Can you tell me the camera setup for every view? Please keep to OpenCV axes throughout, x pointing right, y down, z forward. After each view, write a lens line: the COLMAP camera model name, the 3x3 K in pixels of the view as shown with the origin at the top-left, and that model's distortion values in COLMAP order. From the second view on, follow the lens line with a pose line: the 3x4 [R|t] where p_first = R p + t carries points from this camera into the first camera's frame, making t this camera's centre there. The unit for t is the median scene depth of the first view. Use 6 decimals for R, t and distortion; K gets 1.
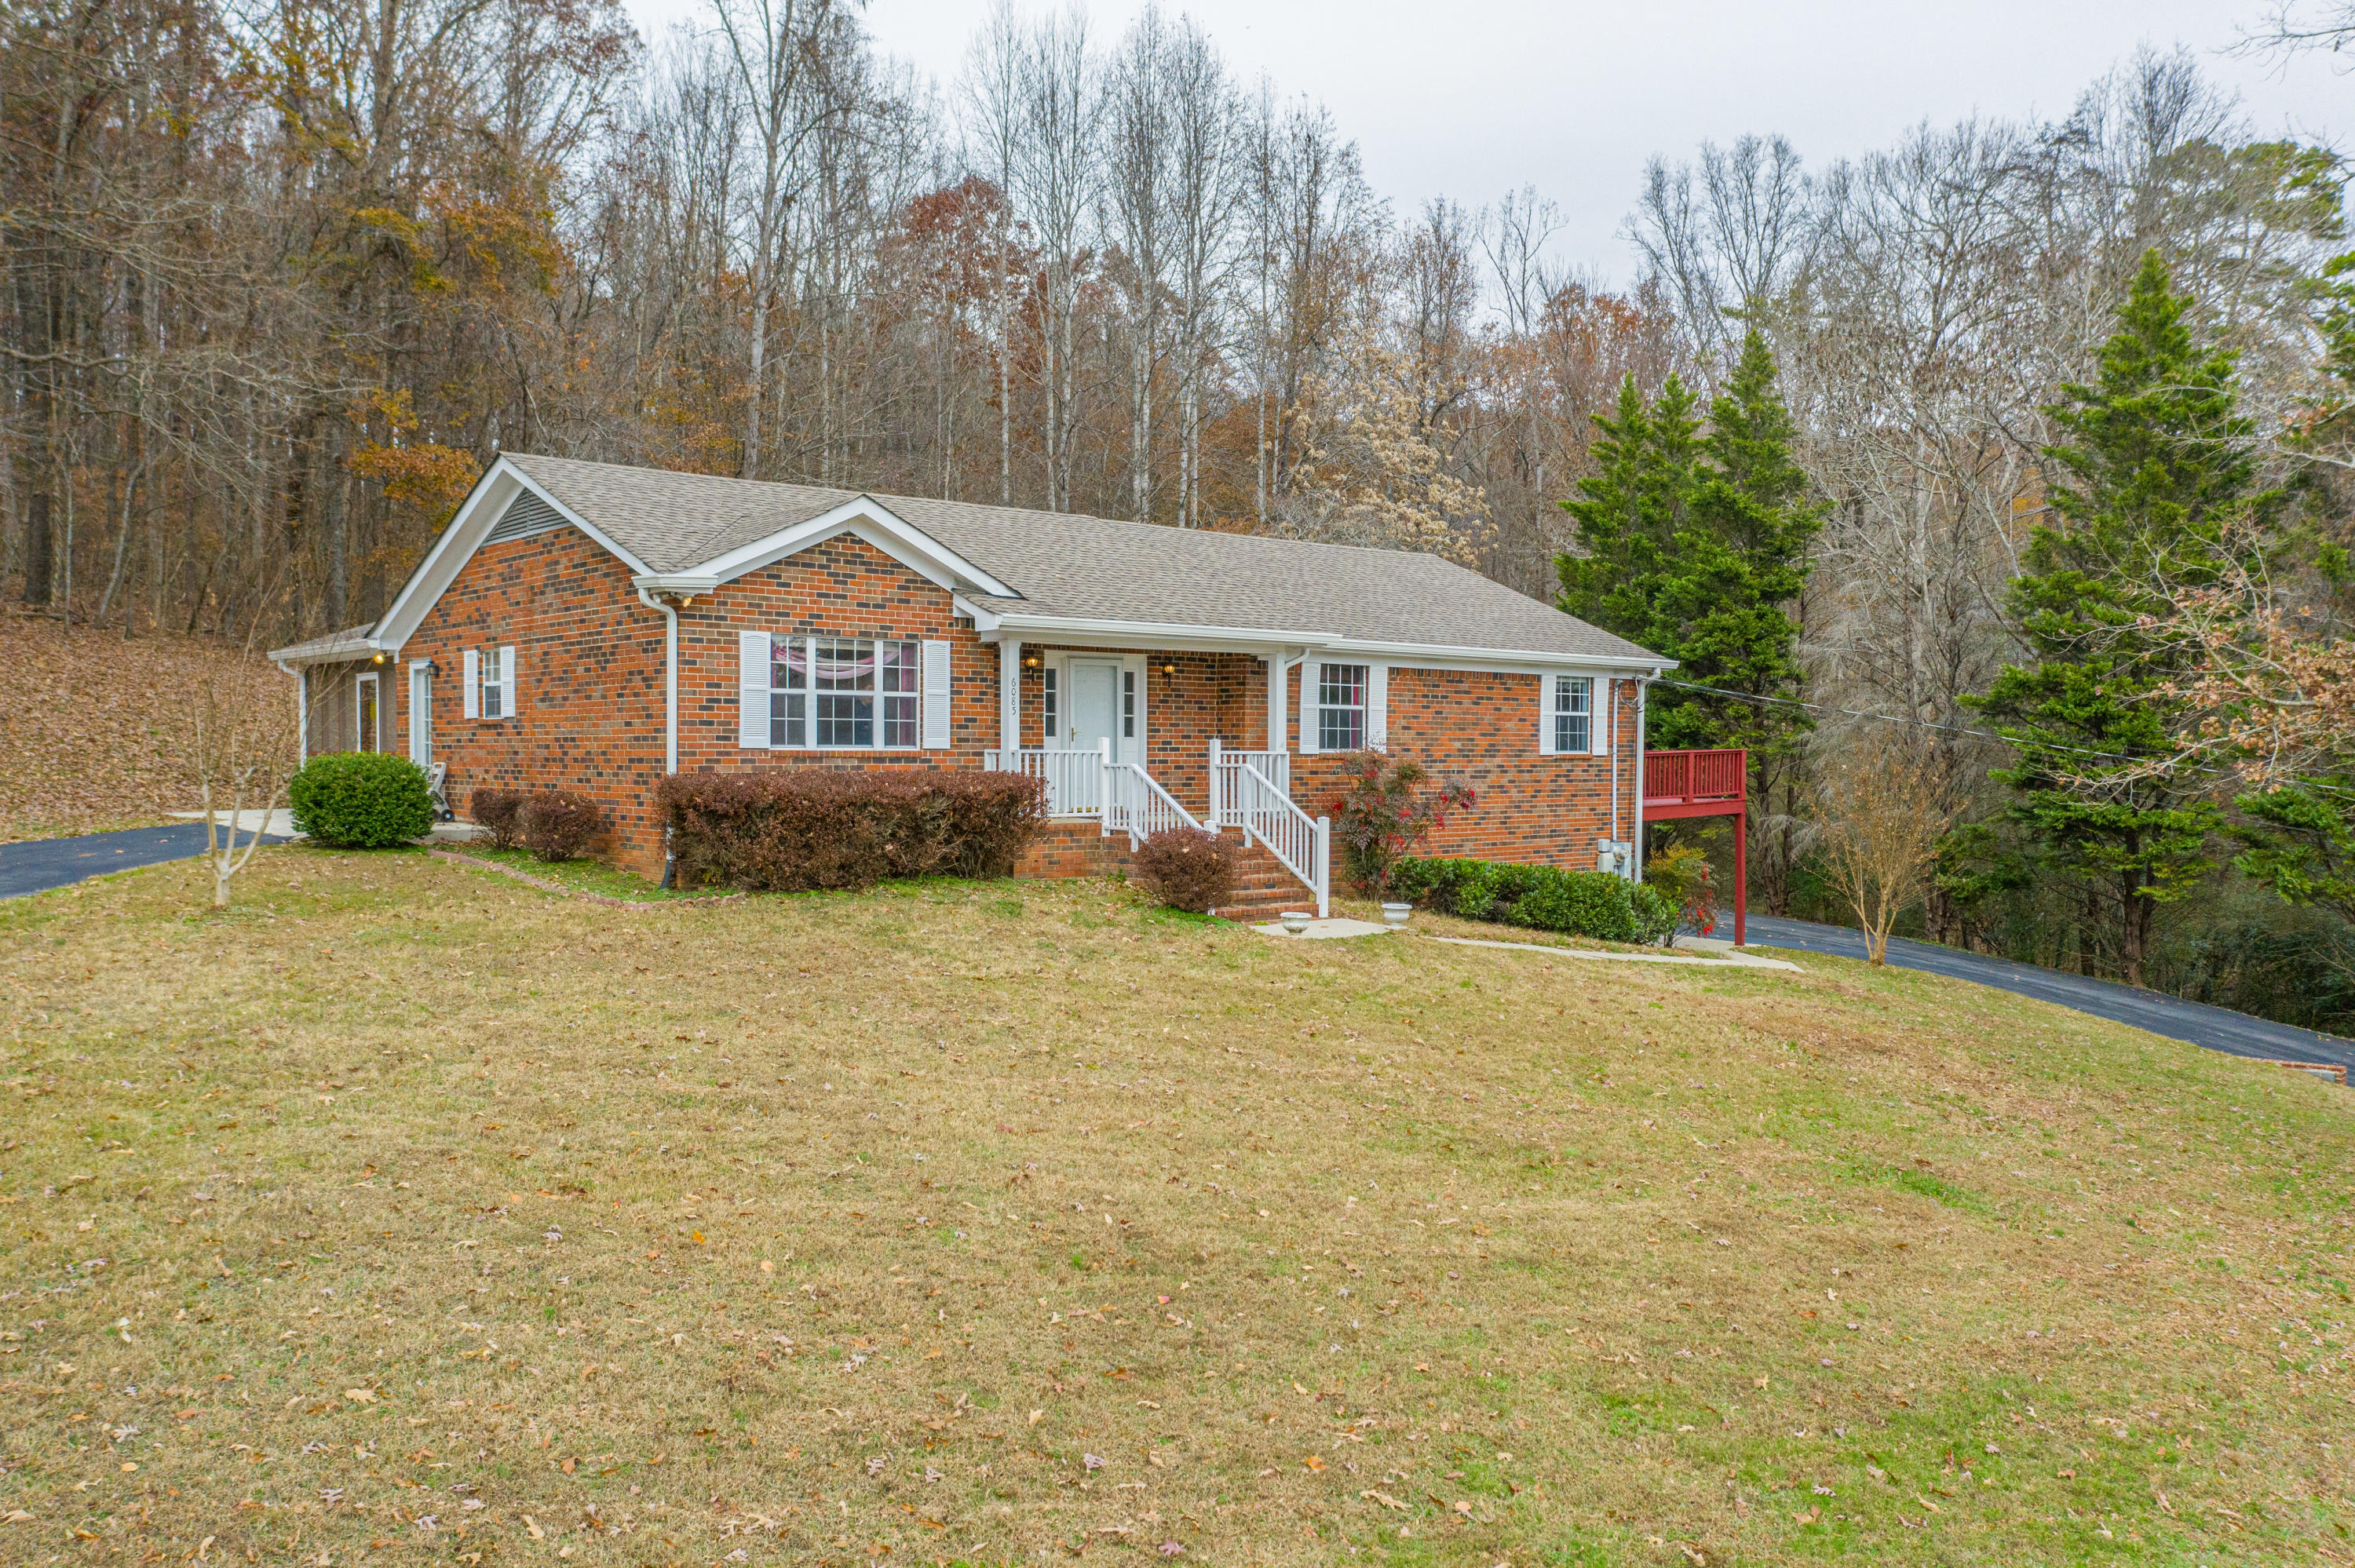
lens RADIAL K [[1917.1, 0, 1163.9], [0, 1917.1, 782.6], [0, 0, 1]] dist [-0.013255, -0.001951]
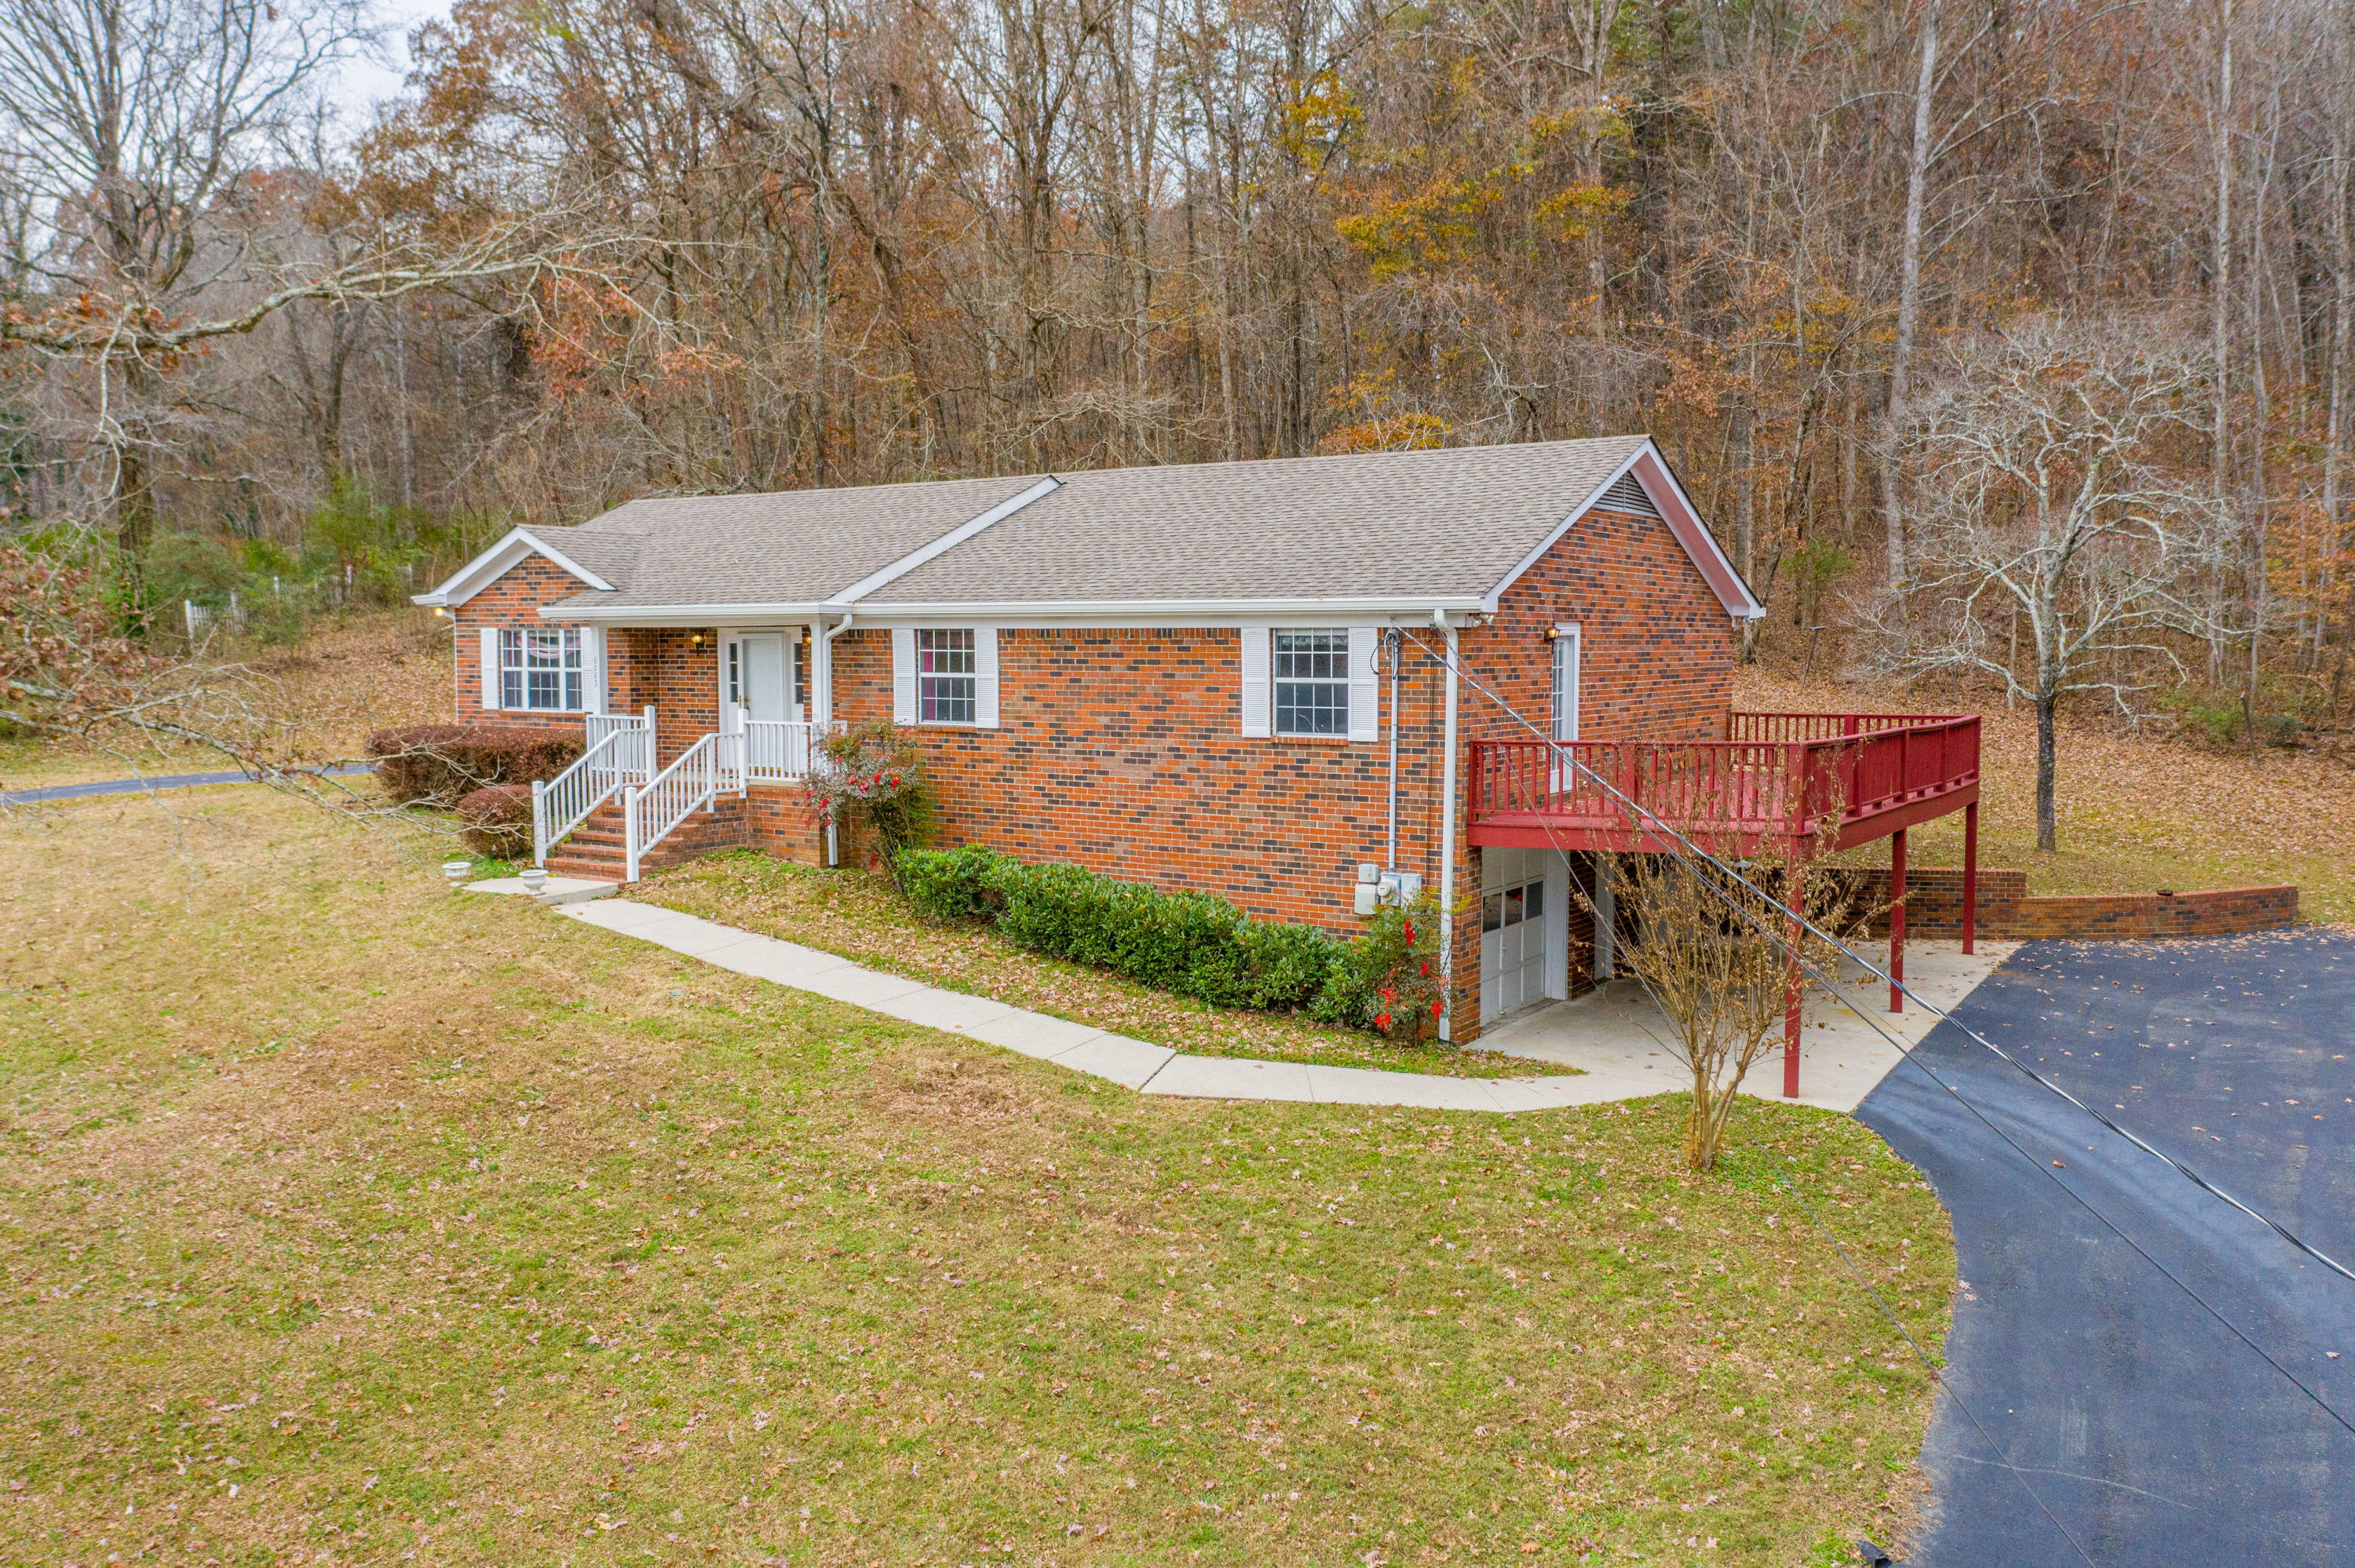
lens RADIAL K [[1858.5, 0, 1176.9], [0, 1858.5, 739.6], [0, 0, 1]] dist [-0.014864, -0.000697]
pose [[0.256282, 0.051625, -0.965222, 0.938974], [-0.010531, 0.998663, 0.050617, -0.052690], [0.966545, -0.002808, 0.256483, 0.843366]]
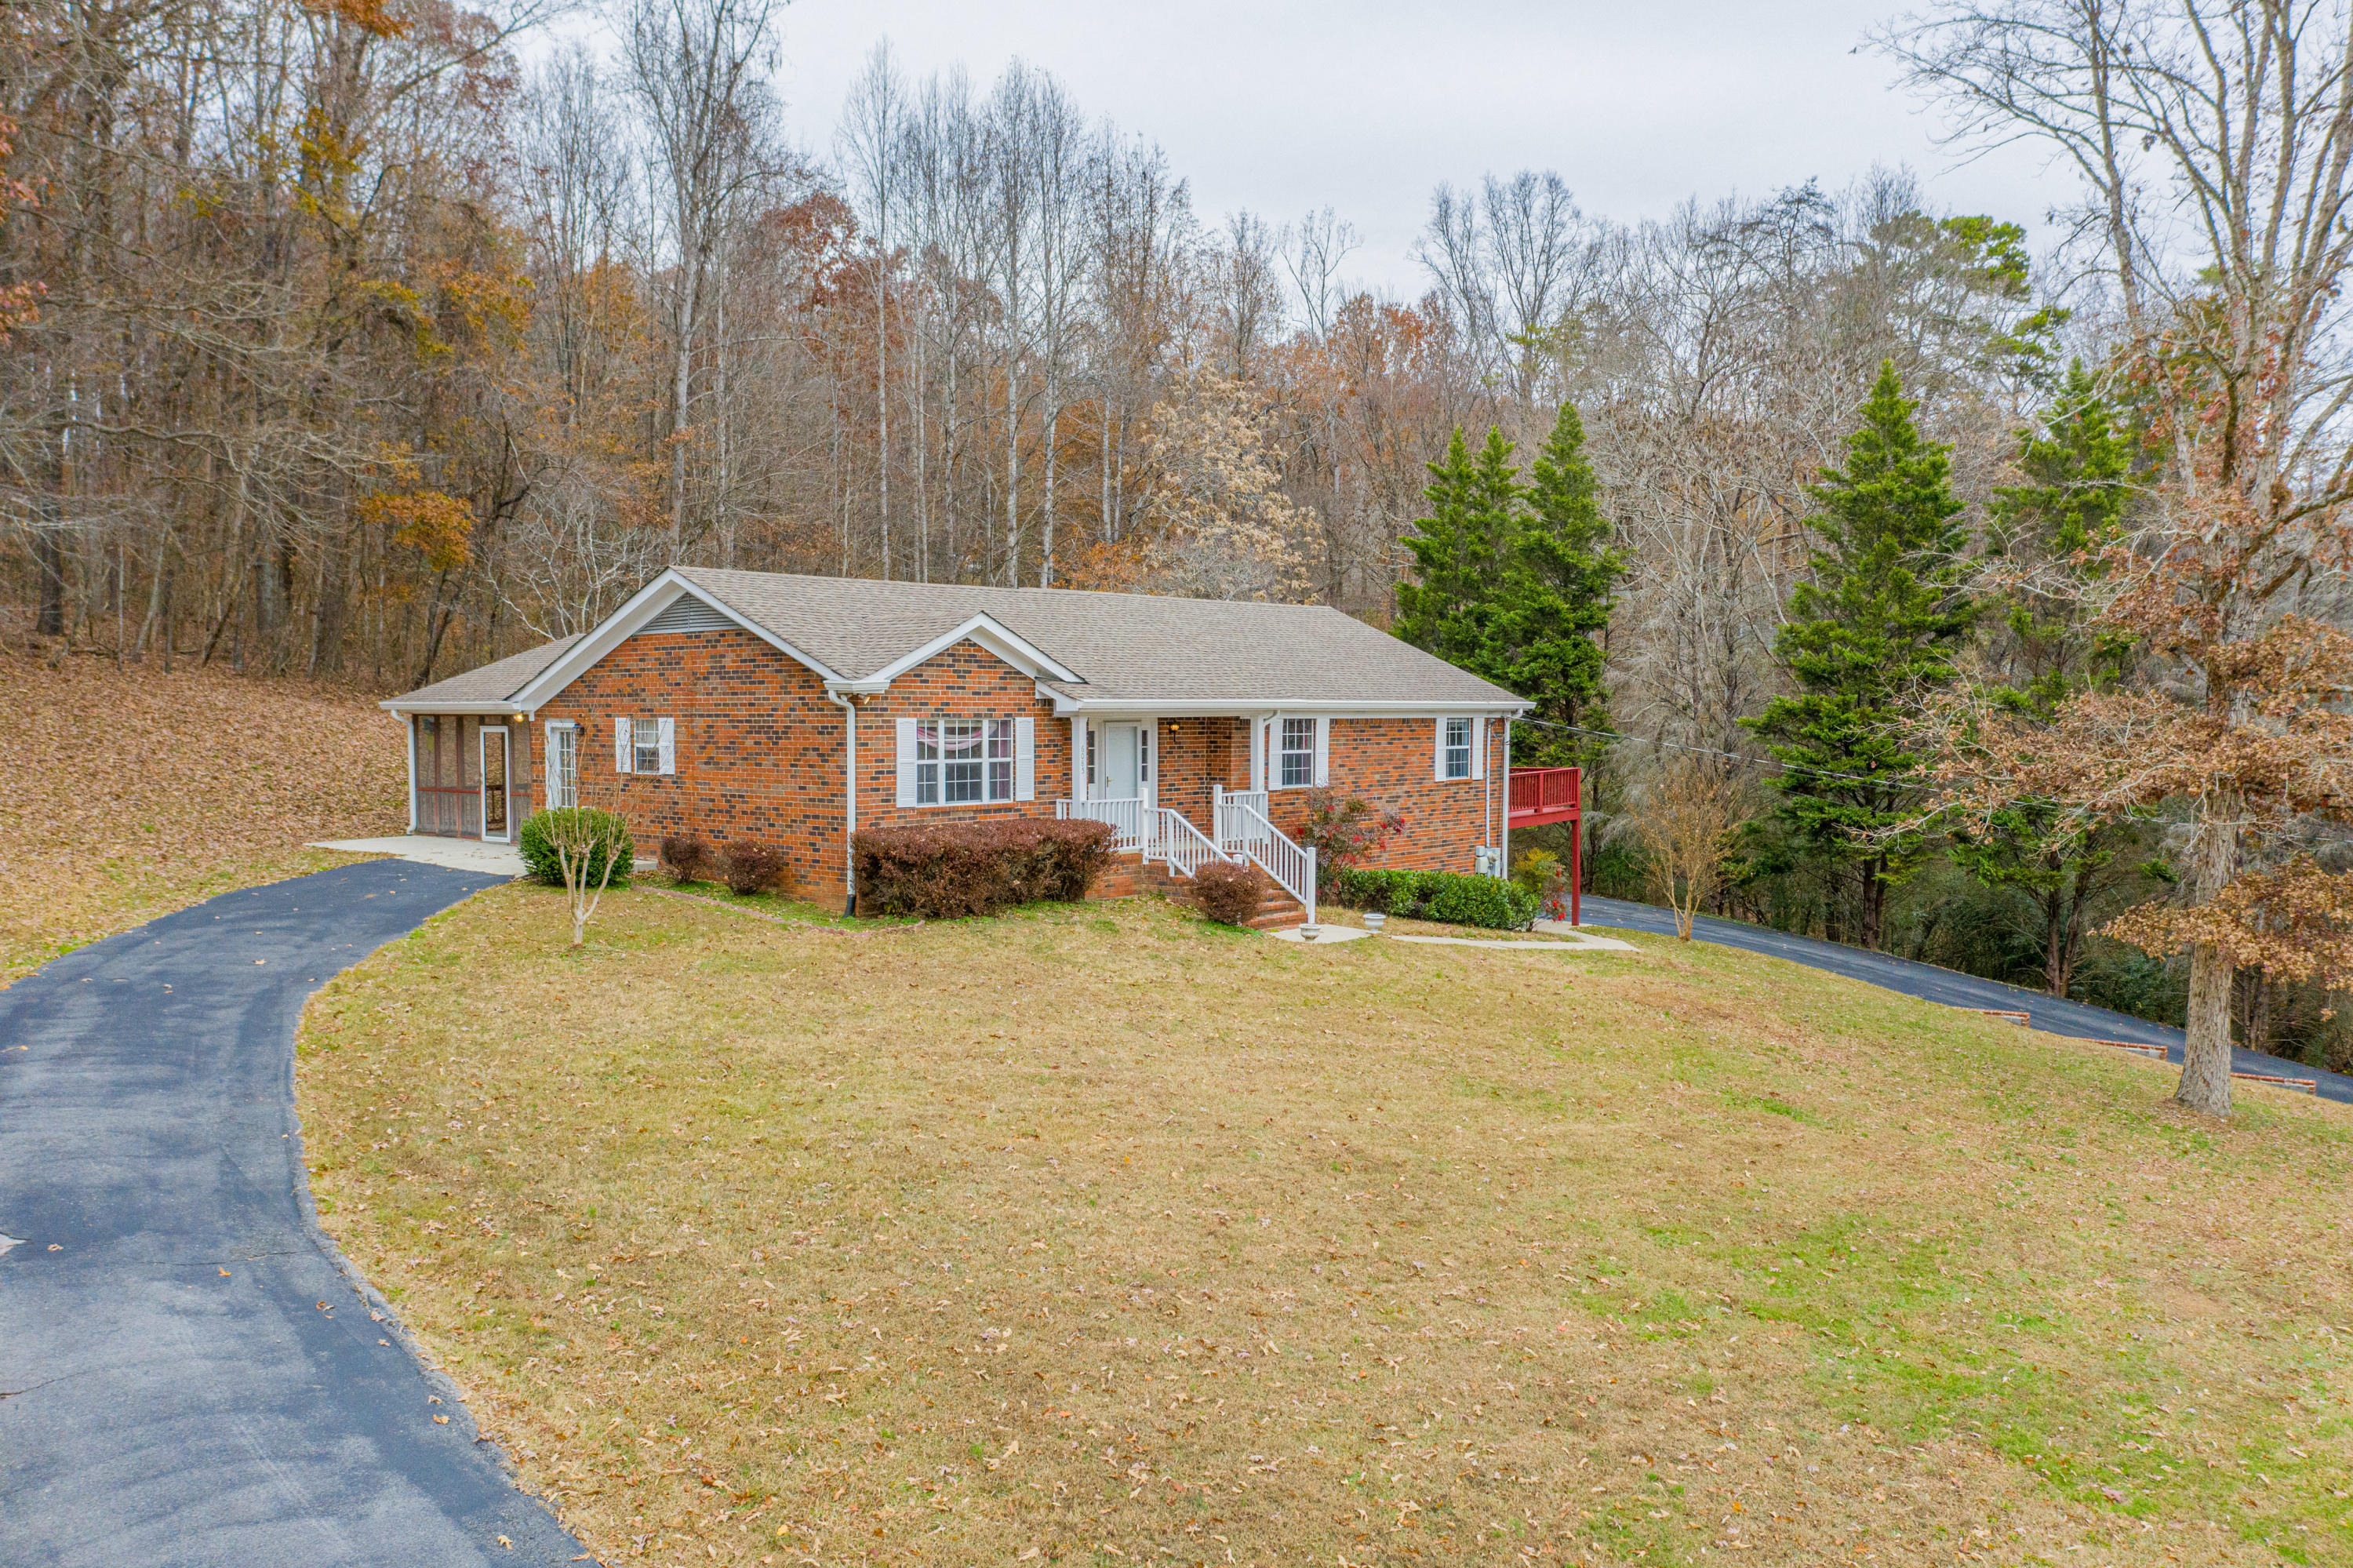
lens RADIAL K [[1927.7, 0, 1176.5], [0, 1927.7, 784.0], [0, 0, 1]] dist [-0.016647, -0.004402]
pose [[0.990318, -0.008073, 0.138582, -0.157558], [0.004438, 0.999638, 0.026520, -0.050286], [-0.138746, -0.025648, 0.989996, -0.246310]]
